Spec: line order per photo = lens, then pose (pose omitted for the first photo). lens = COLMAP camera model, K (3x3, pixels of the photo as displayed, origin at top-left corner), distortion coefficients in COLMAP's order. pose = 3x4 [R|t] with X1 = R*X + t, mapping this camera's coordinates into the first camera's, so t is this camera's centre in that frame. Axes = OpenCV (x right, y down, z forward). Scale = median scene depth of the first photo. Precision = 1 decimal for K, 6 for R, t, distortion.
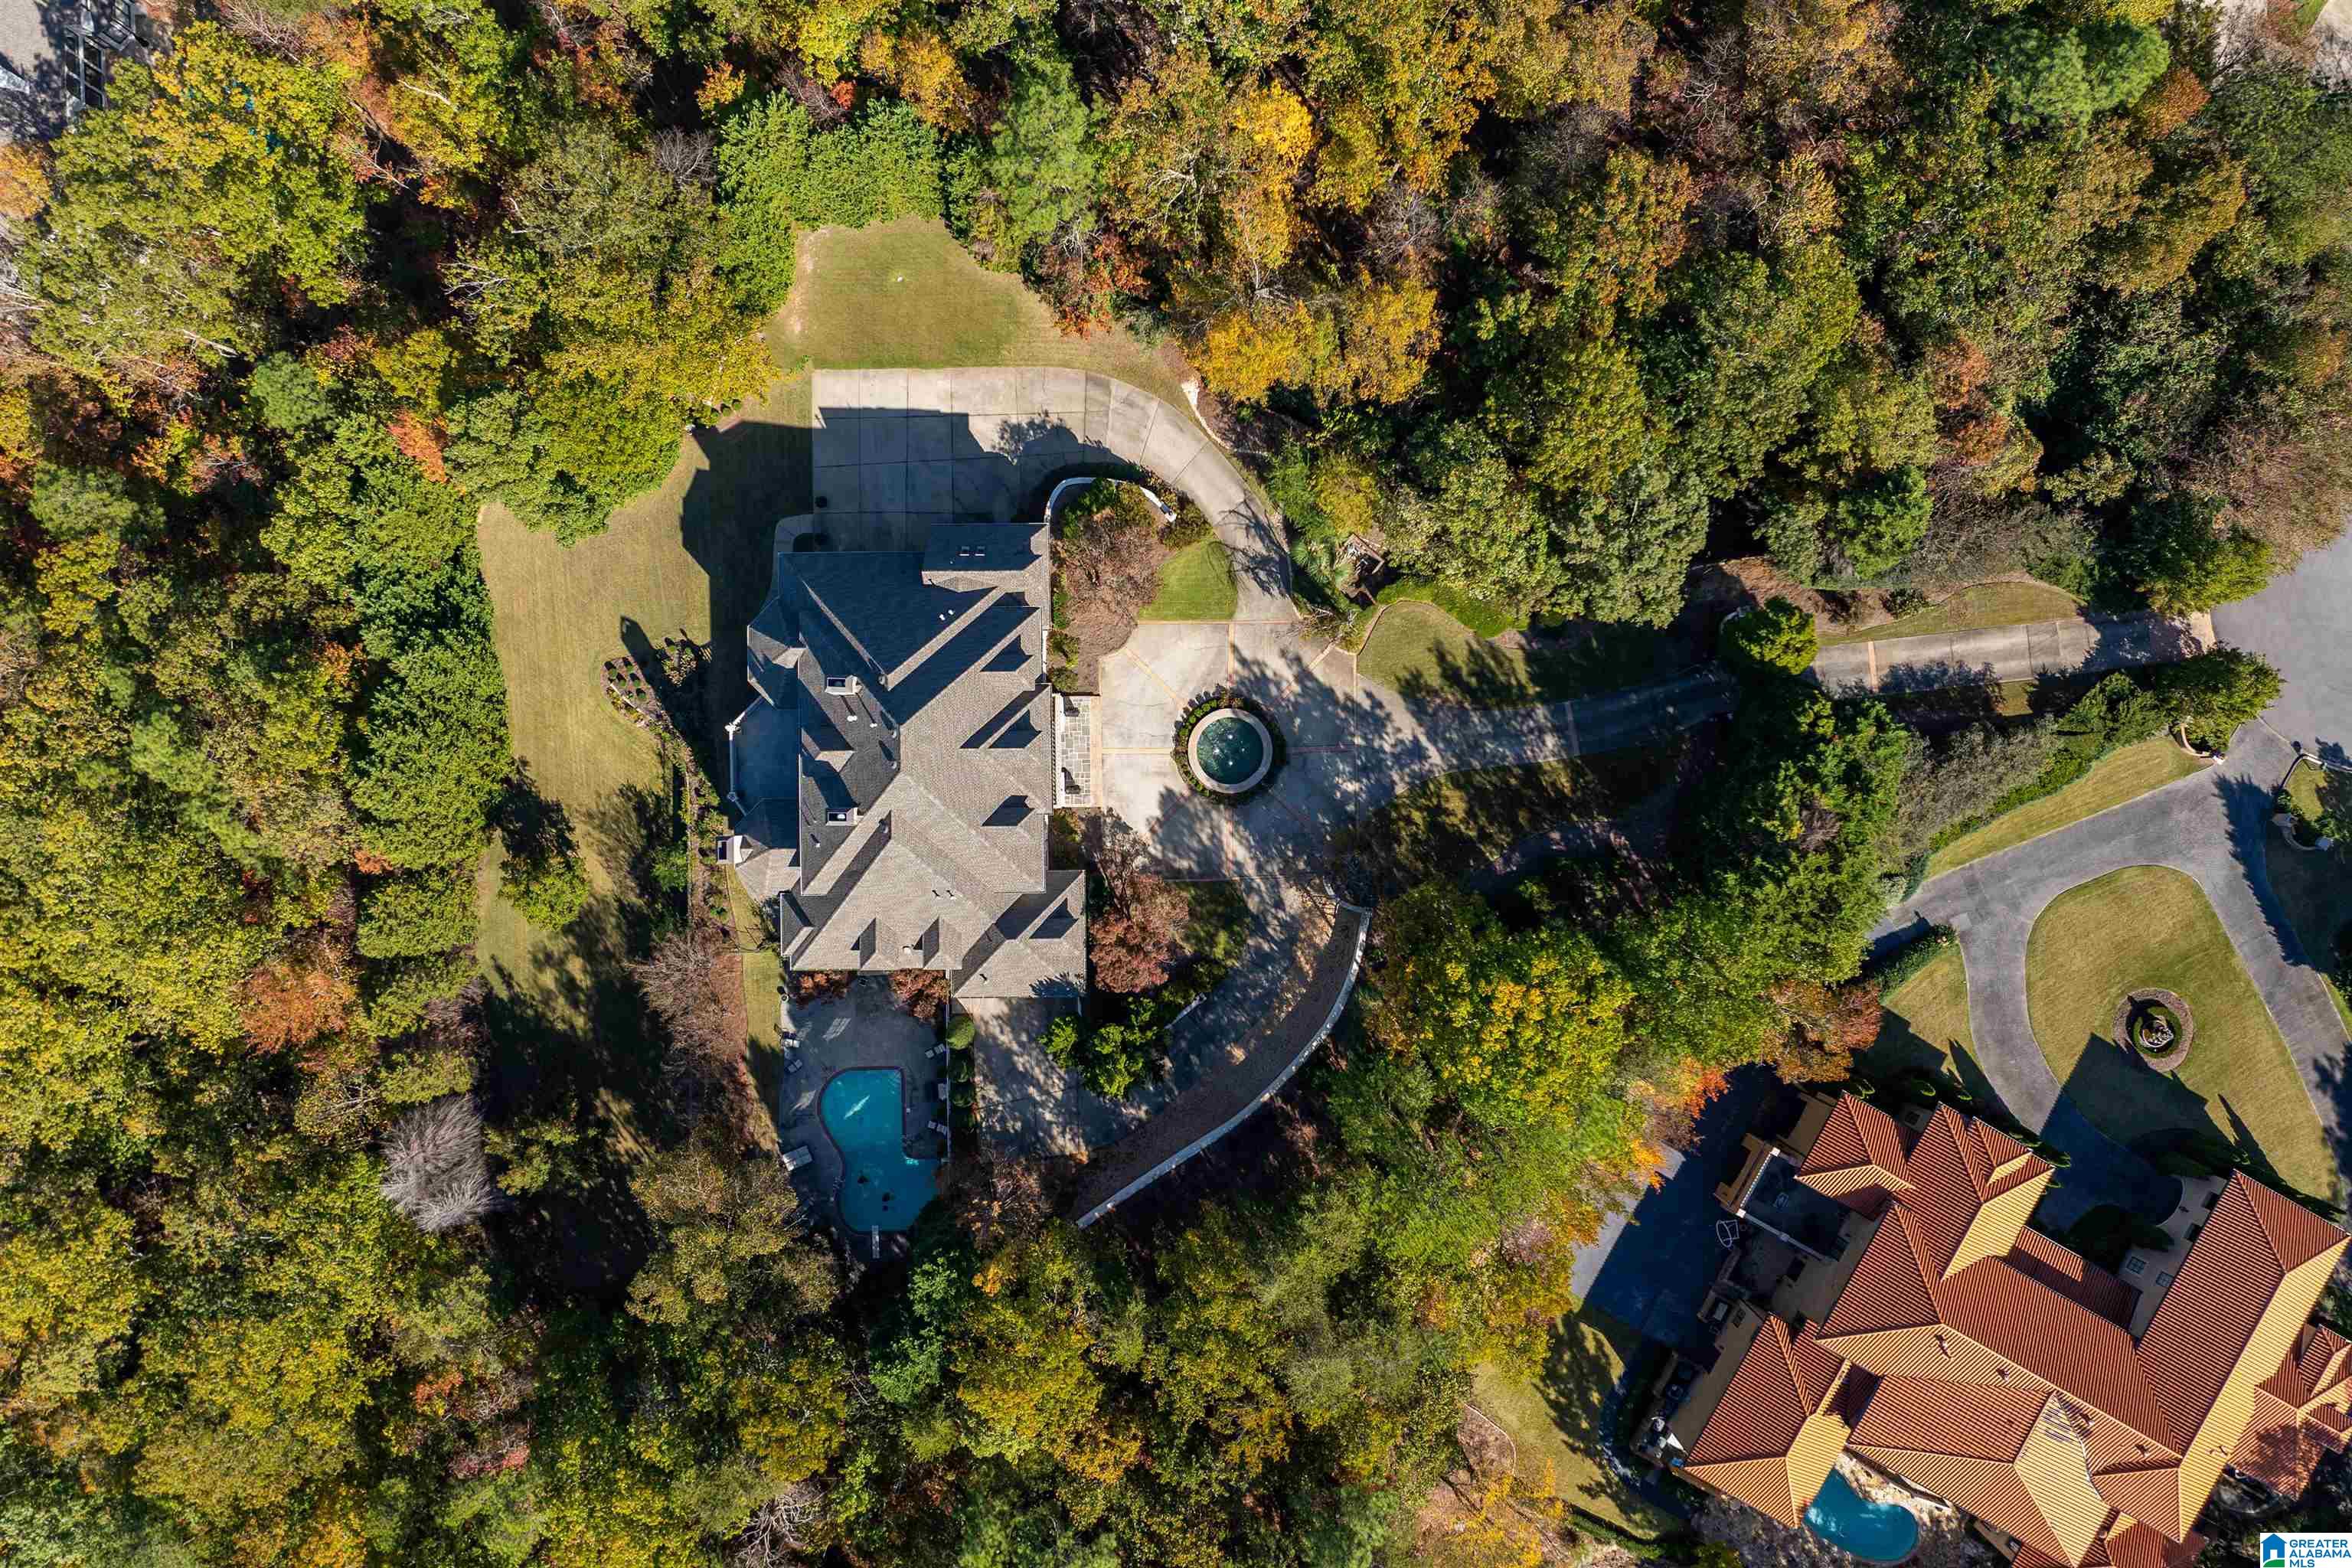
lens RADIAL K [[1662.1, 0, 1186.2], [0, 1662.1, 770.6], [0, 0, 1]] dist [-0.039270, 0.009744]
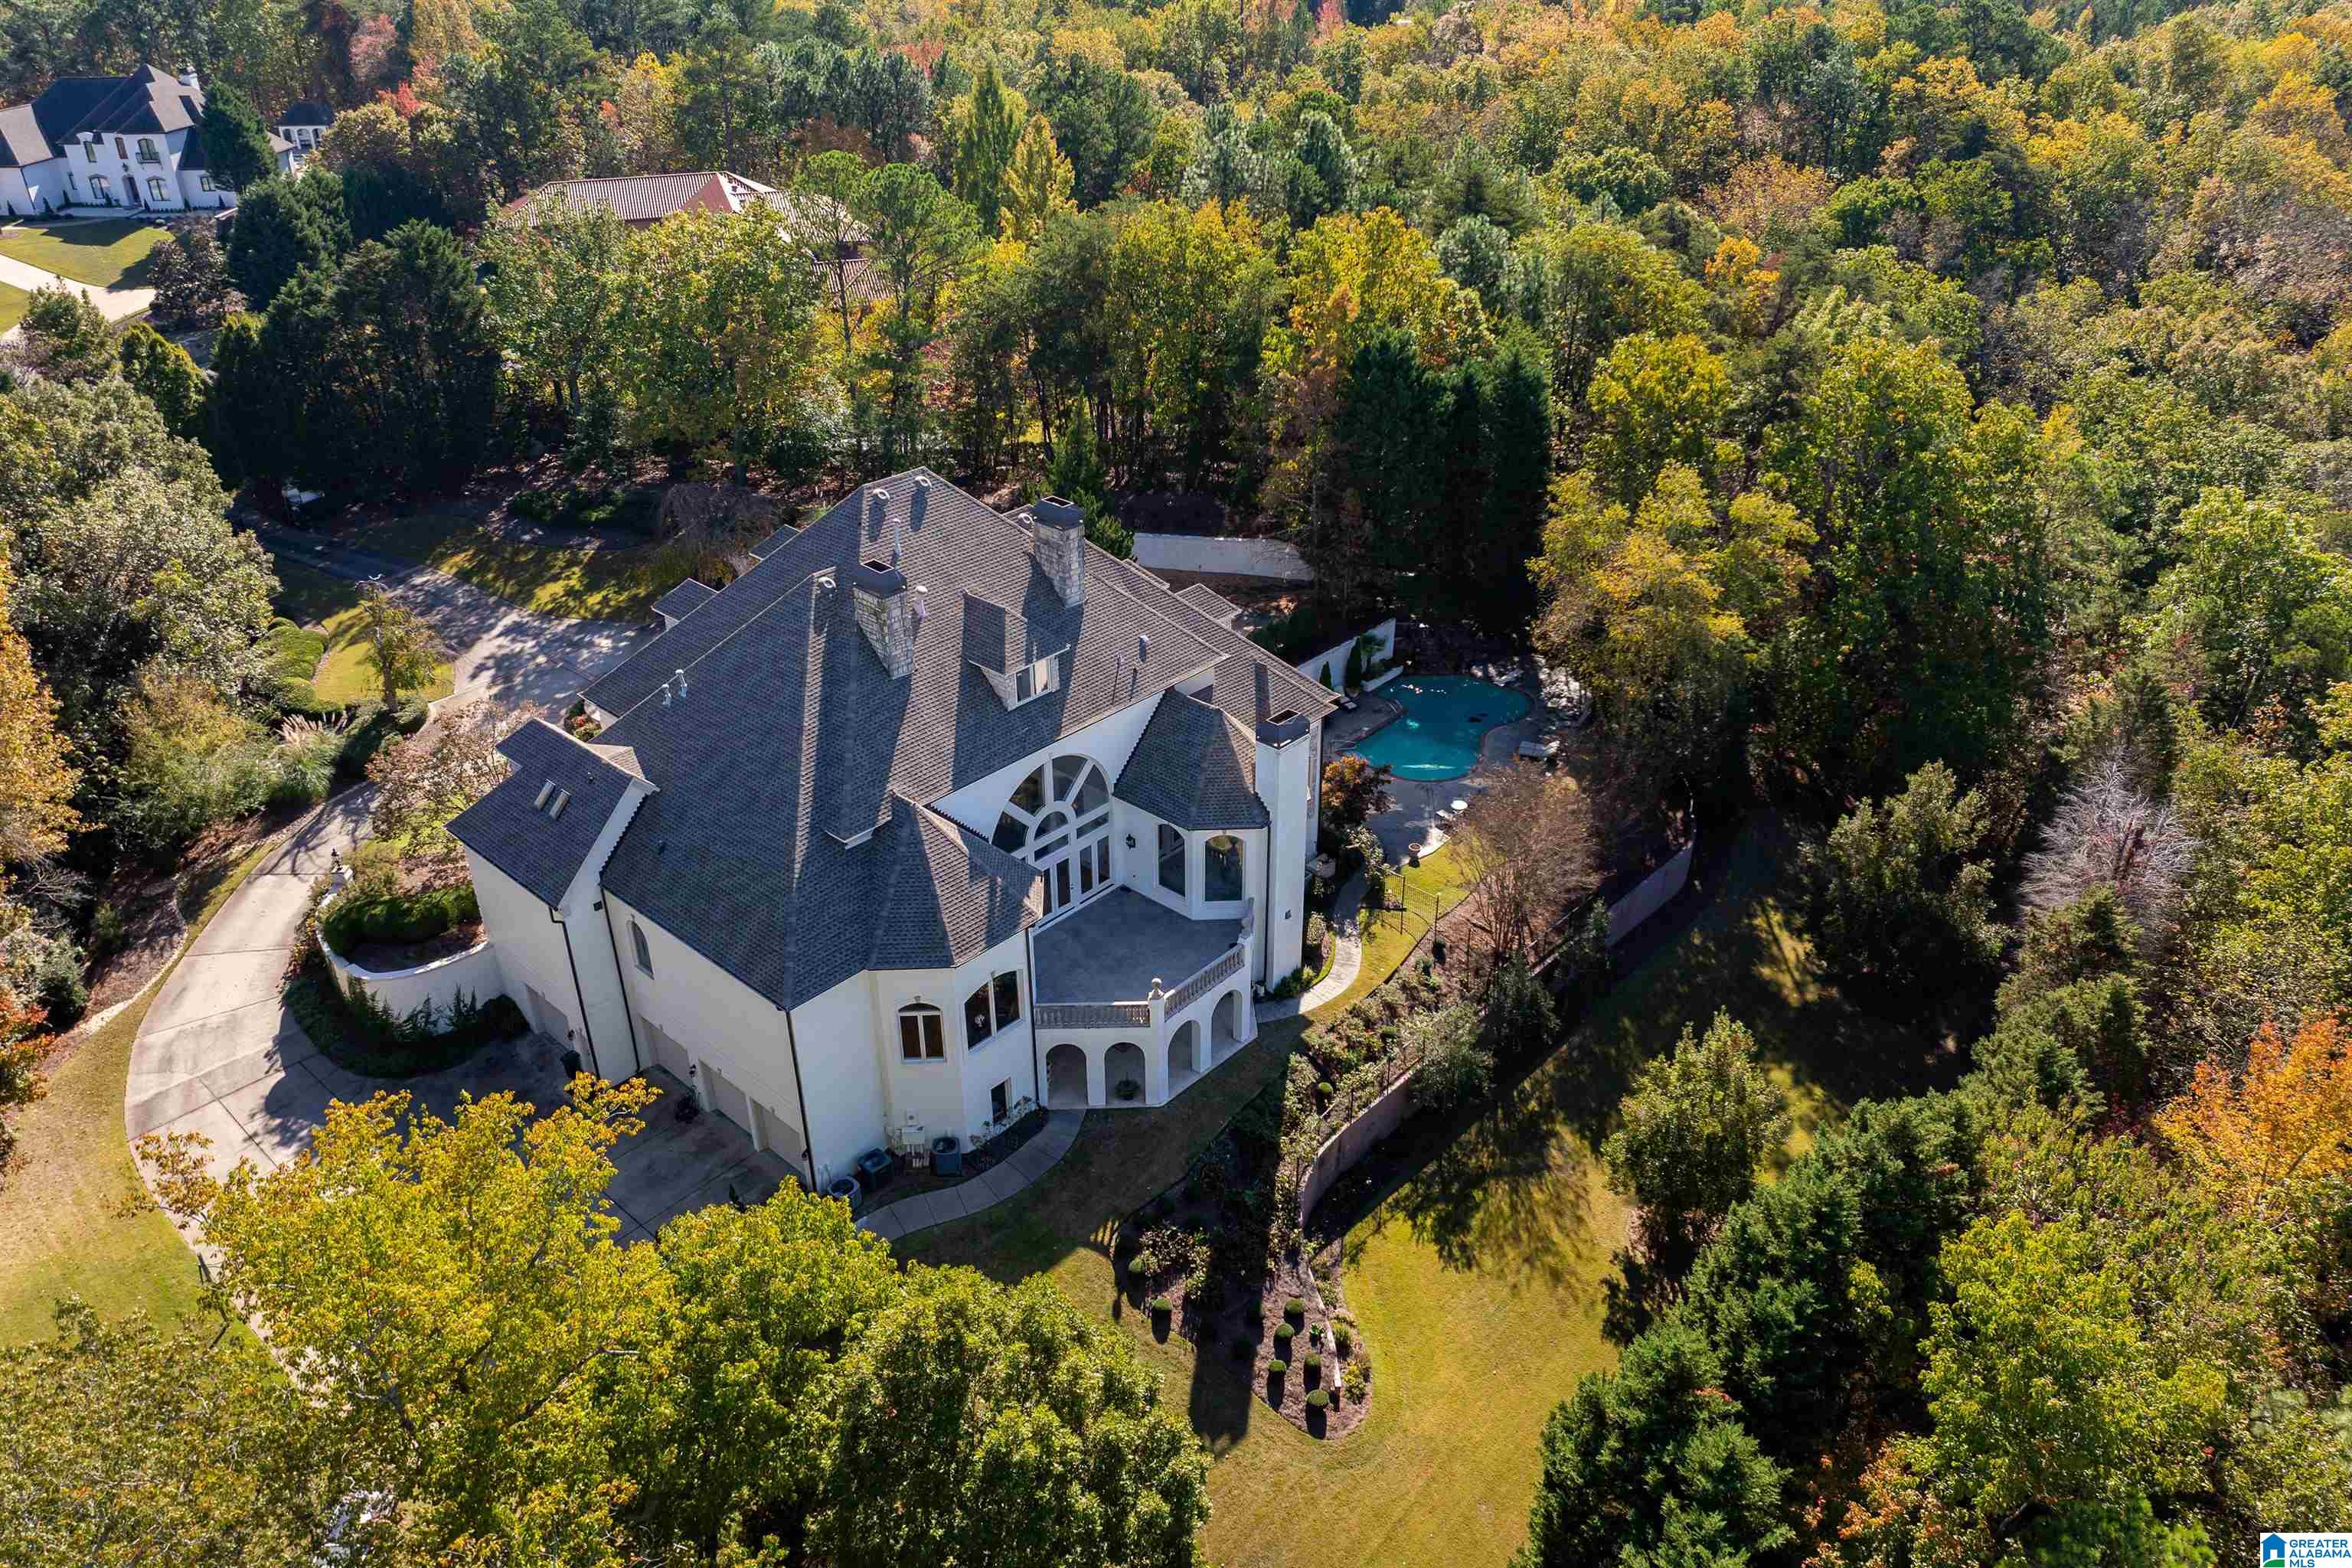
lens RADIAL K [[1662.1, 0, 1181.8], [0, 1662.1, 771.4], [0, 0, 1]] dist [-0.039270, 0.009744]
pose [[-0.735200, -0.324814, 0.594960, -0.545331], [0.677848, -0.349694, 0.646712, -0.311434], [-0.002007, 0.878755, 0.477269, 0.699894]]
